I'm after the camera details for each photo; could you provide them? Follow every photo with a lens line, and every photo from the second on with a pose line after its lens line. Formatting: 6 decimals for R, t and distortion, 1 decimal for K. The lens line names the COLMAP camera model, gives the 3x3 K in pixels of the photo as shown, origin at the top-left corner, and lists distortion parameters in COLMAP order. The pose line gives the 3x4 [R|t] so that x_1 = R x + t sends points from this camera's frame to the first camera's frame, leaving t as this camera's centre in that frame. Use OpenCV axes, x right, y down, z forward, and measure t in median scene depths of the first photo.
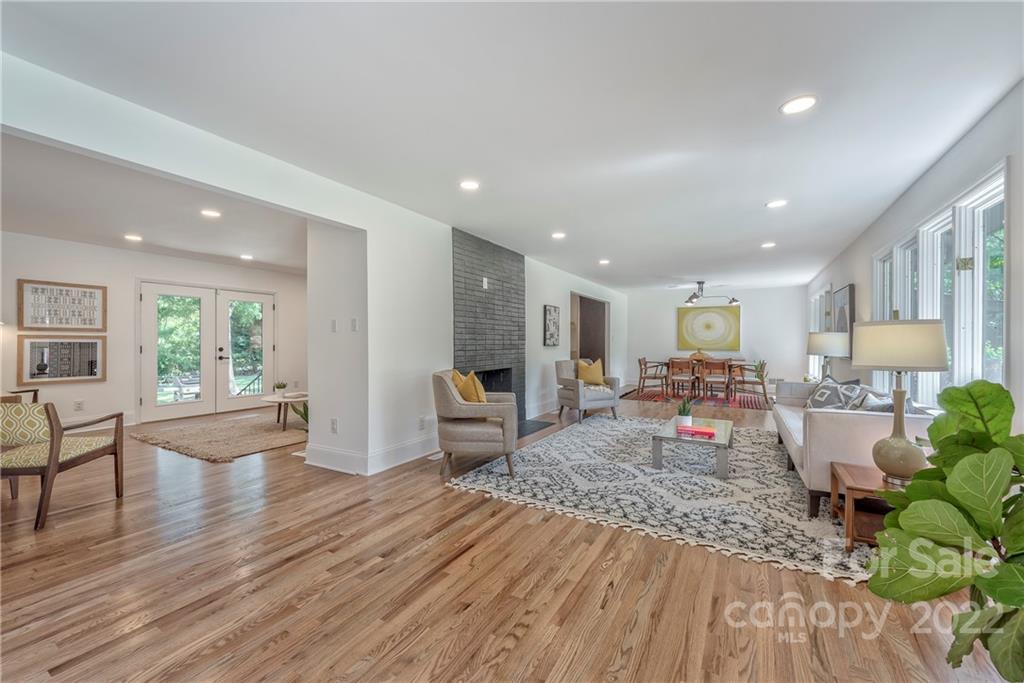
lens RADIAL K [[398.9, 0, 512.0], [0, 398.9, 341.5], [0, 0, 1]] dist [0.019122, -0.000139]
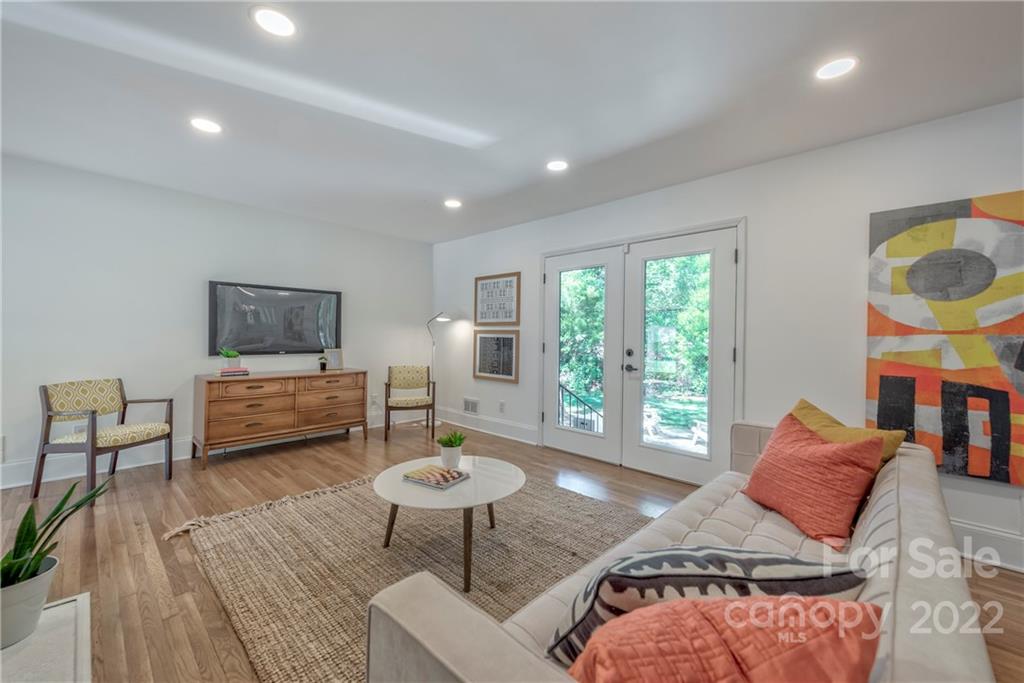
lens RADIAL K [[414.2, 0, 516.4], [0, 414.2, 344.5], [0, 0, 1]] dist [0.043375, 0.000034]
pose [[-0.244836, 0.012218, -0.969488, -0.276579], [-0.013232, 0.999785, 0.015941, 0.003629], [0.969474, 0.016732, -0.244622, 2.033034]]
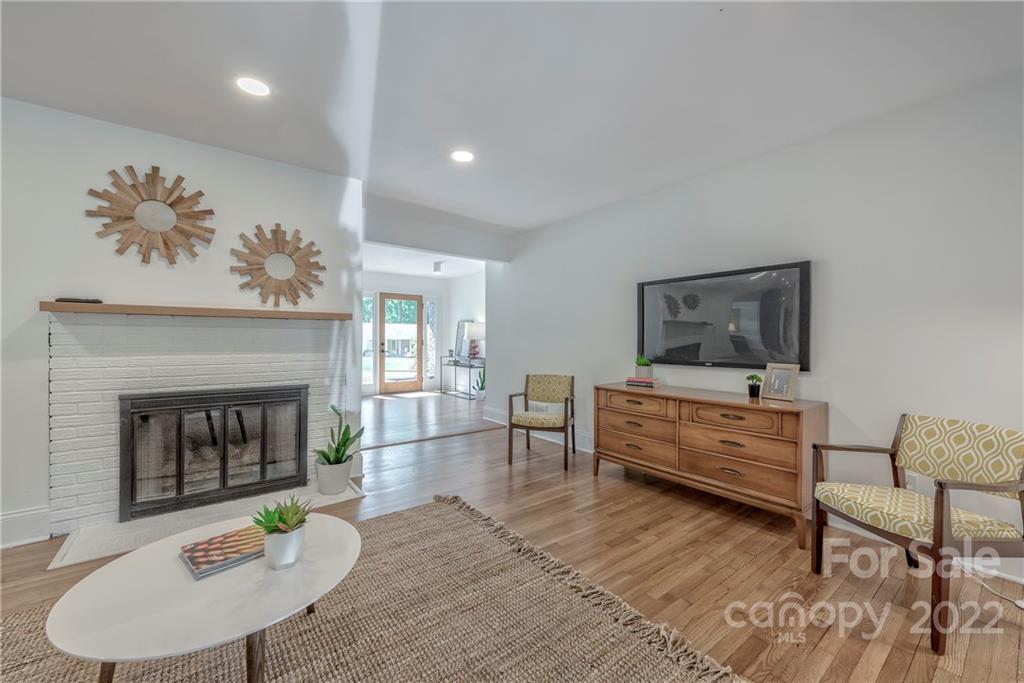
lens RADIAL K [[399.8, 0, 492.3], [0, 399.8, 342.1], [0, 0, 1]] dist [0.020355, 0.000035]
pose [[-0.913137, -0.013706, 0.407423, -1.334035], [-0.009601, 0.999880, 0.012120, 0.002643], [-0.407540, 0.007155, -0.913159, 2.031818]]
